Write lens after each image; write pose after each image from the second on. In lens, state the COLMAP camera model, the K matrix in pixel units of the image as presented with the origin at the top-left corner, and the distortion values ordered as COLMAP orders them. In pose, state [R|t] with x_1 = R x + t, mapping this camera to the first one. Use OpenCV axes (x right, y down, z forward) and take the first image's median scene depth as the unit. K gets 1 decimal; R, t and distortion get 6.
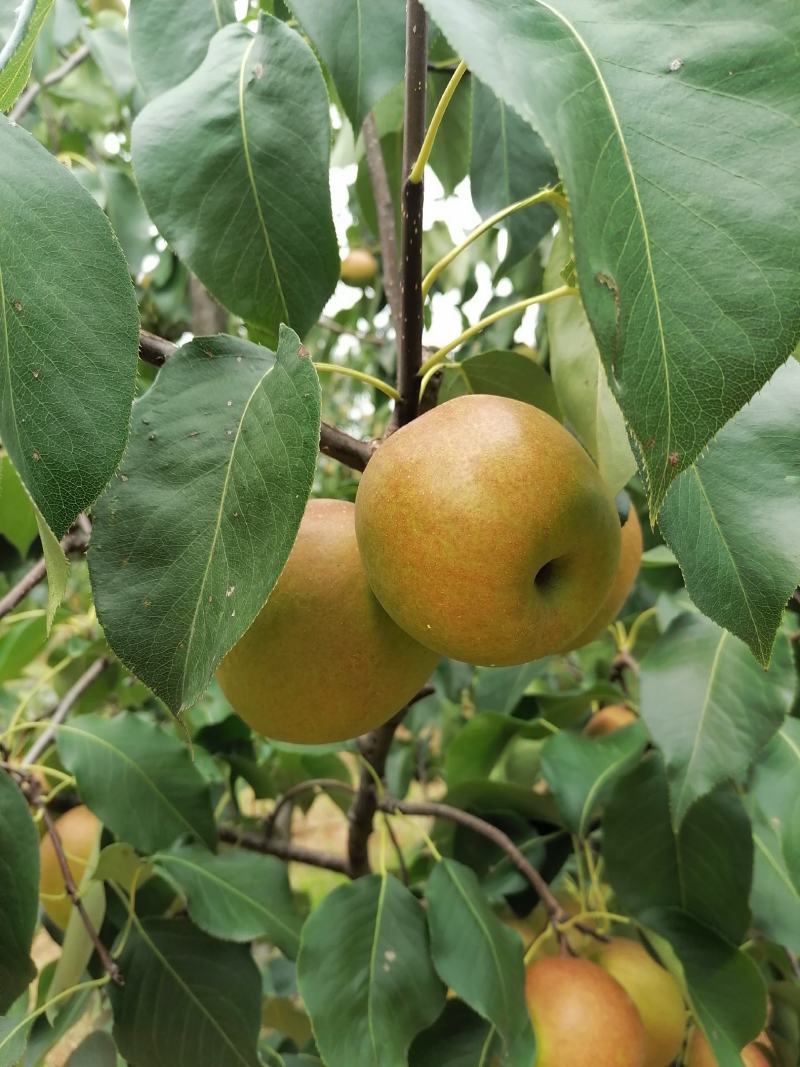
lens RADIAL K [[755.9, 0, 400.4], [0, 755.9, 536.0], [0, 0, 1]] dist [0.025910, -0.001668]
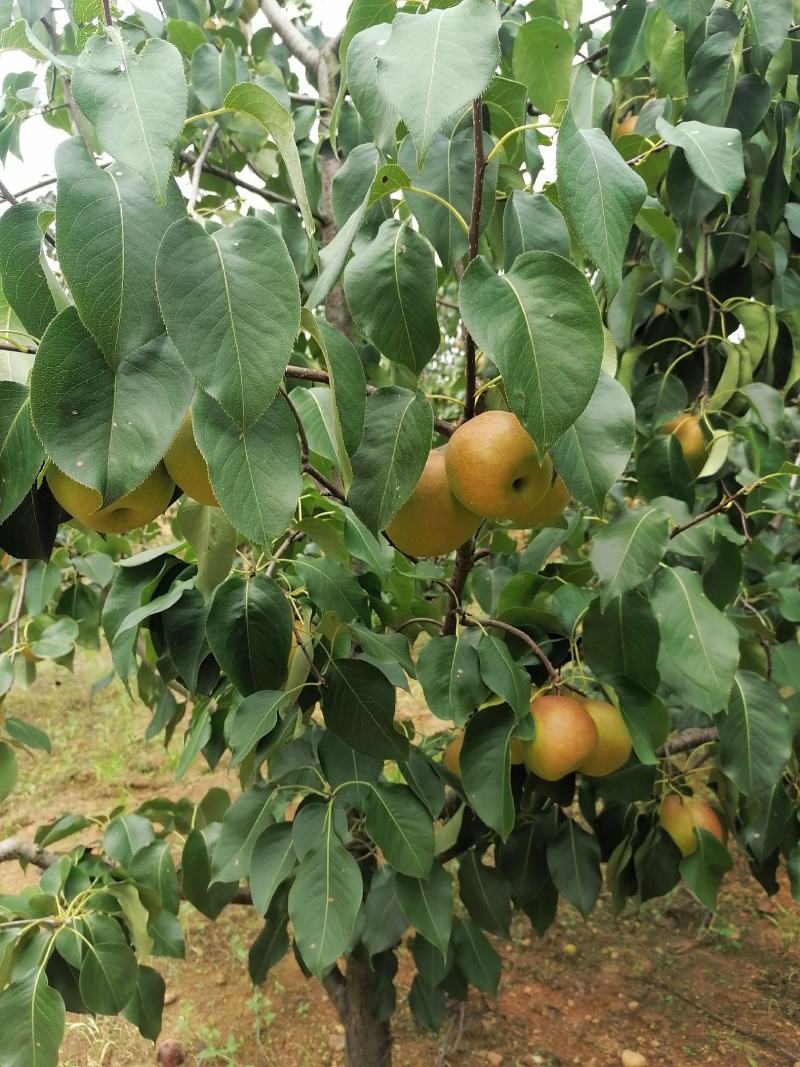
lens RADIAL K [[755.9, 0, 399.0], [0, 755.9, 536.0], [0, 0, 1]] dist [0.025910, -0.001668]
pose [[0.992210, 0.020961, -0.122799, 0.077869], [-0.007901, 0.994346, 0.105893, -0.029547], [0.124324, -0.104097, 0.986766, -1.162841]]
